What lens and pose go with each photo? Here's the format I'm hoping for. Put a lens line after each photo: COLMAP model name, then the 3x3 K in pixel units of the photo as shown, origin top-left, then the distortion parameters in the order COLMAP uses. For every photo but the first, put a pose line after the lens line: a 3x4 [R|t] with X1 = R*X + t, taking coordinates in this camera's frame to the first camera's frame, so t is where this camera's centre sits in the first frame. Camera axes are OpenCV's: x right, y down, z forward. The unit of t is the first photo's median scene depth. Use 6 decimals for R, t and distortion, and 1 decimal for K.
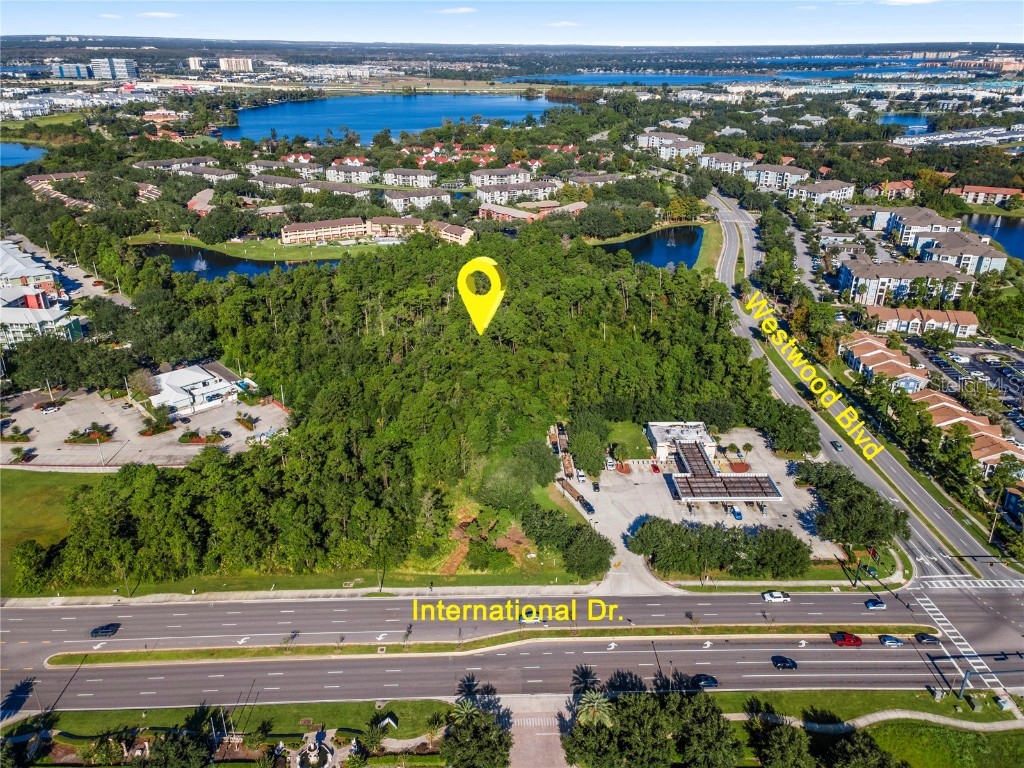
lens RADIAL K [[738.4, 0, 515.6], [0, 738.4, 384.1], [0, 0, 1]] dist [0.040800, 0.029159]
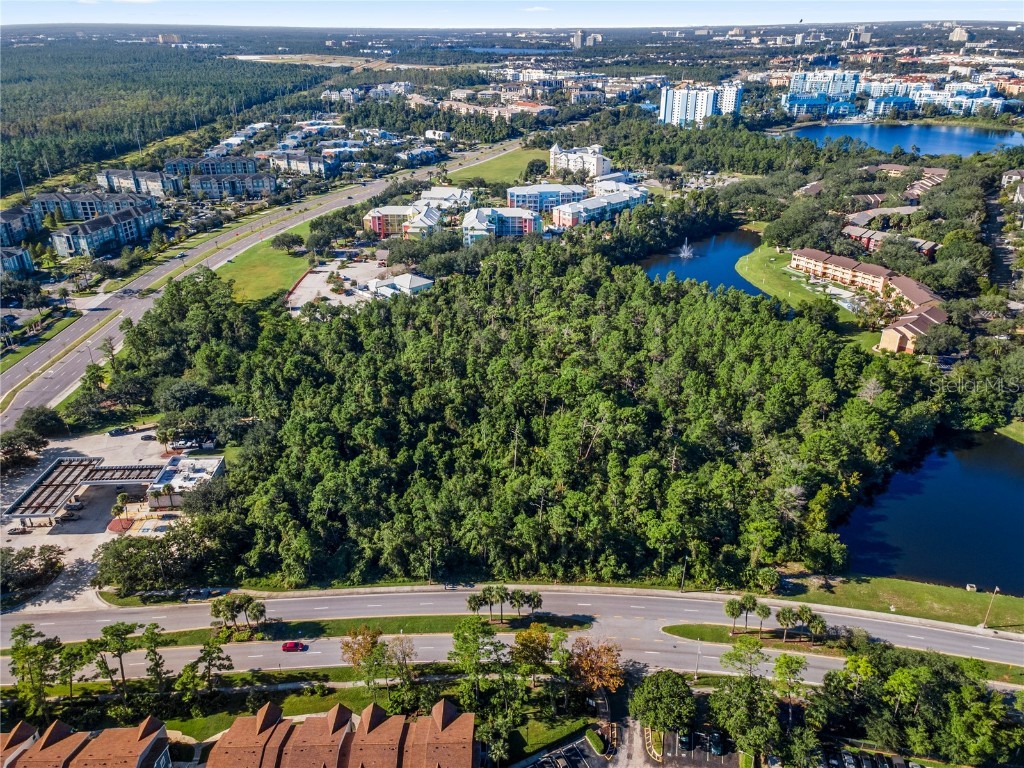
lens RADIAL K [[723.7, 0, 510.7], [0, 723.7, 399.2], [0, 0, 1]] dist [0.051537, 0.005943]
pose [[0.010179, 0.451103, -0.892414, 0.566757], [-0.415693, 0.813597, 0.406521, -0.305844], [0.909448, 0.366832, 0.195802, 0.675735]]
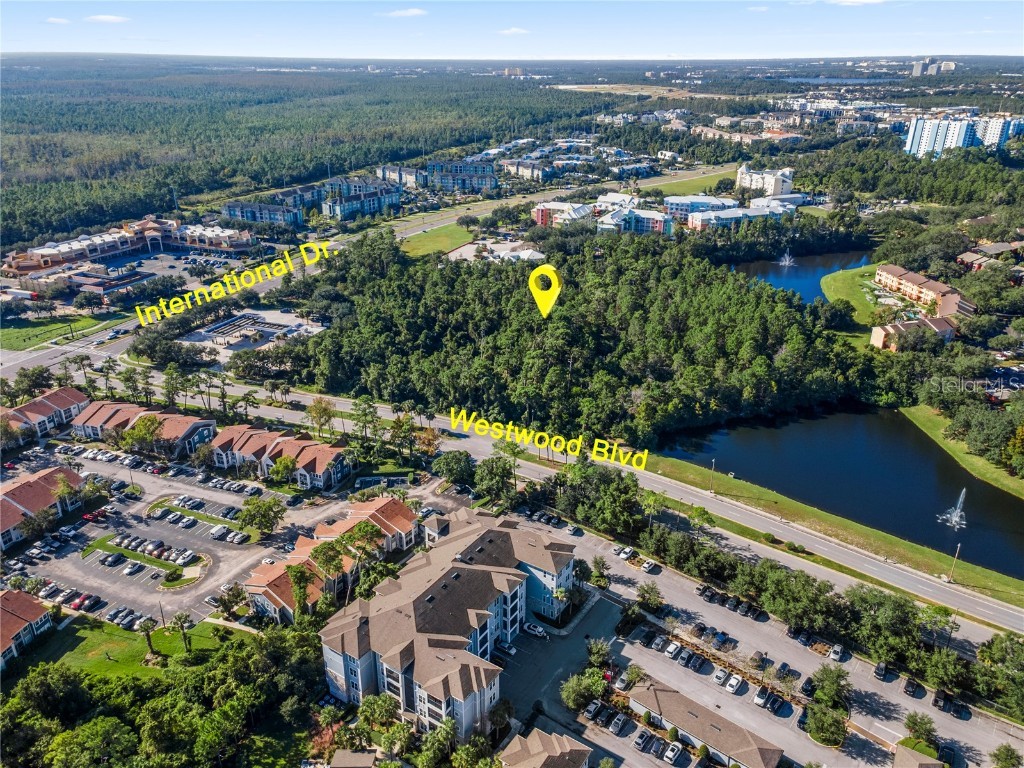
lens RADIAL K [[738.5, 0, 508.1], [0, 738.5, 370.0], [0, 0, 1]] dist [0.035935, 0.076287]
pose [[-0.393436, 0.351078, -0.849678, 0.759485], [-0.391241, 0.772410, 0.500313, -0.433616], [0.831949, 0.529270, -0.166537, 0.944667]]
